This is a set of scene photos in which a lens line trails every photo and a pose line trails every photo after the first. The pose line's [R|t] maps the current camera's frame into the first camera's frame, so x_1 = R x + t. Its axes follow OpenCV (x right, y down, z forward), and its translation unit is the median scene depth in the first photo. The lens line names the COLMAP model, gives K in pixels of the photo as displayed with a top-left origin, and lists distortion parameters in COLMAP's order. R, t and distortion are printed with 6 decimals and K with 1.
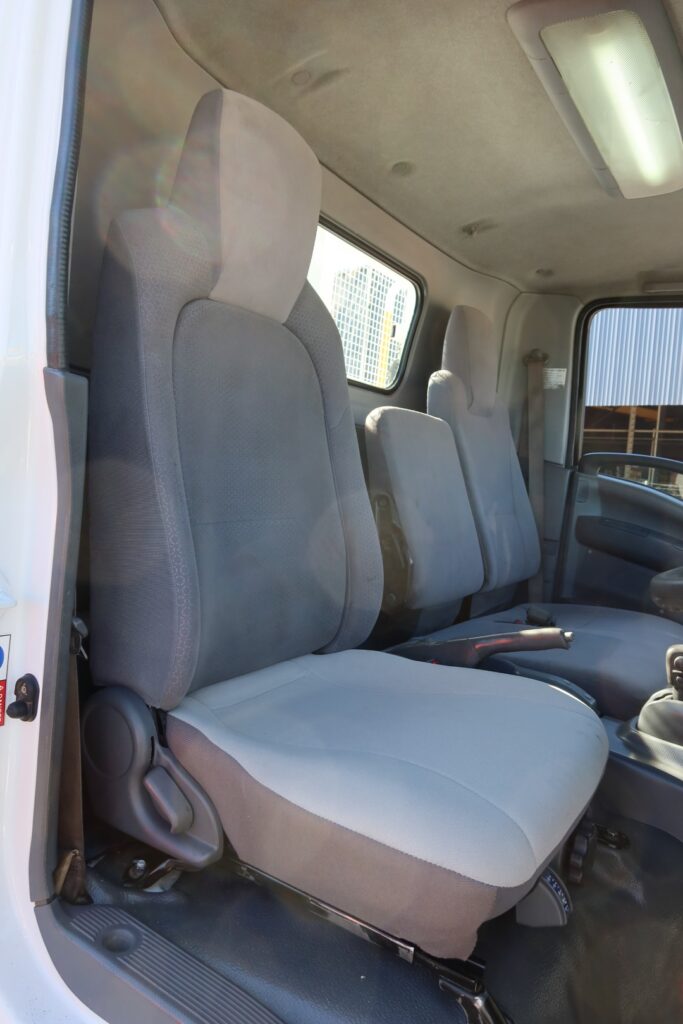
lens RADIAL K [[706.8, 0, 341.6], [0, 706.8, 516.9], [0, 0, 1]] dist [-0.025230, 0.004953]
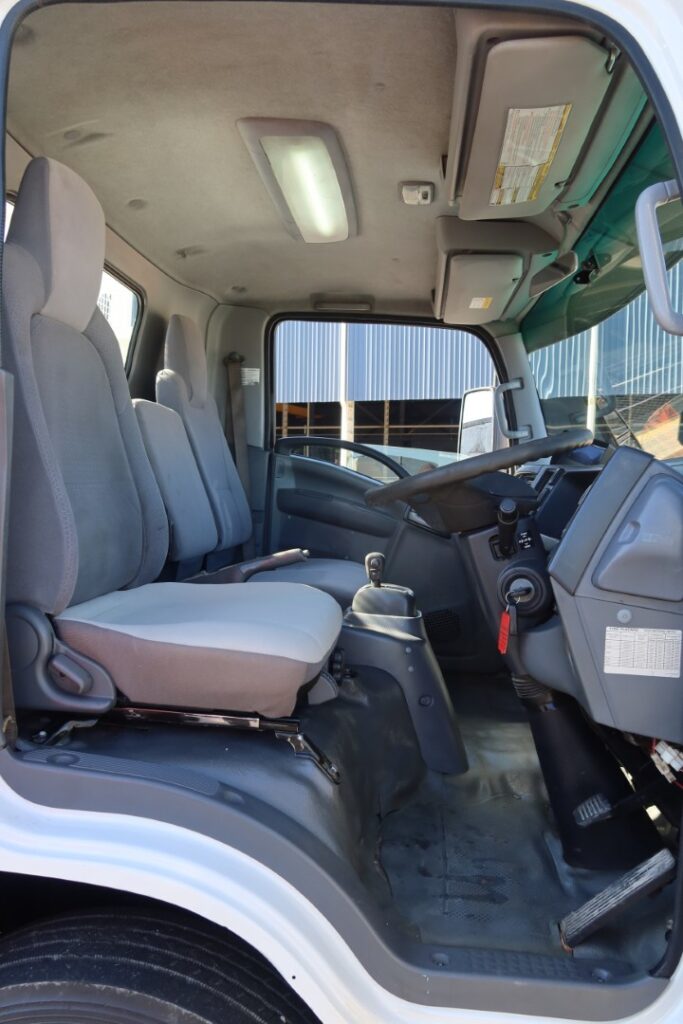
lens RADIAL K [[716.7, 0, 341.5], [0, 716.7, 512.0], [0, 0, 1]] dist [-0.027572, -0.001477]
pose [[0.895782, -0.071713, 0.438671, -0.157582], [0.074322, 0.997171, 0.011247, 0.044865], [-0.438236, 0.022528, 0.898578, -0.227712]]
